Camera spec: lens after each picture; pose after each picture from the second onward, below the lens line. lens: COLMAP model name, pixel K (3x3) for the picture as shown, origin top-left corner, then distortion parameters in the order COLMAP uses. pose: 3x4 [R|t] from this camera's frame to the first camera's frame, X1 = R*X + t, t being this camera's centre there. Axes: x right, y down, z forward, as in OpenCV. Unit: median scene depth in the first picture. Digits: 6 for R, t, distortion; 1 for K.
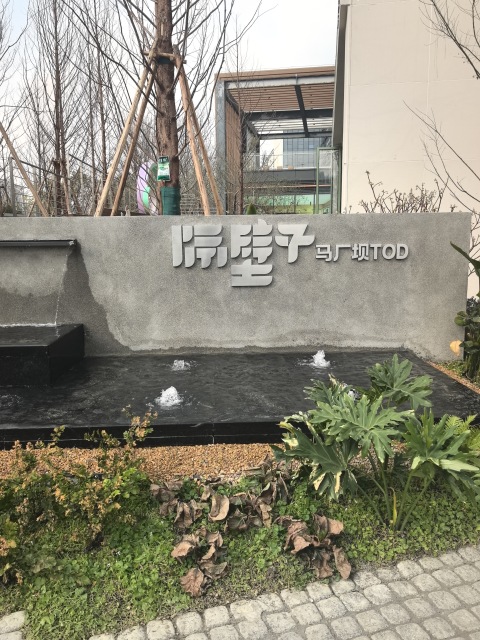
lens RADIAL K [[500.6, 0, 238.9], [0, 500.6, 319.8], [0, 0, 1]] dist [-0.013521, -0.001830]
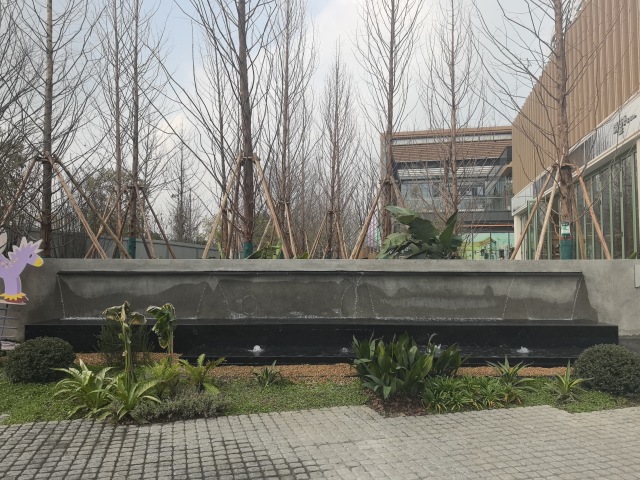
lens RADIAL K [[500.6, 0, 319.7], [0, 500.6, 241.7], [0, 0, 1]] dist [-0.013521, -0.001830]
pose [[0.998823, 0.003513, -0.048373, -1.256301], [-0.014201, 0.974847, -0.222424, 0.155919], [0.046375, 0.222849, 0.973749, -0.869991]]
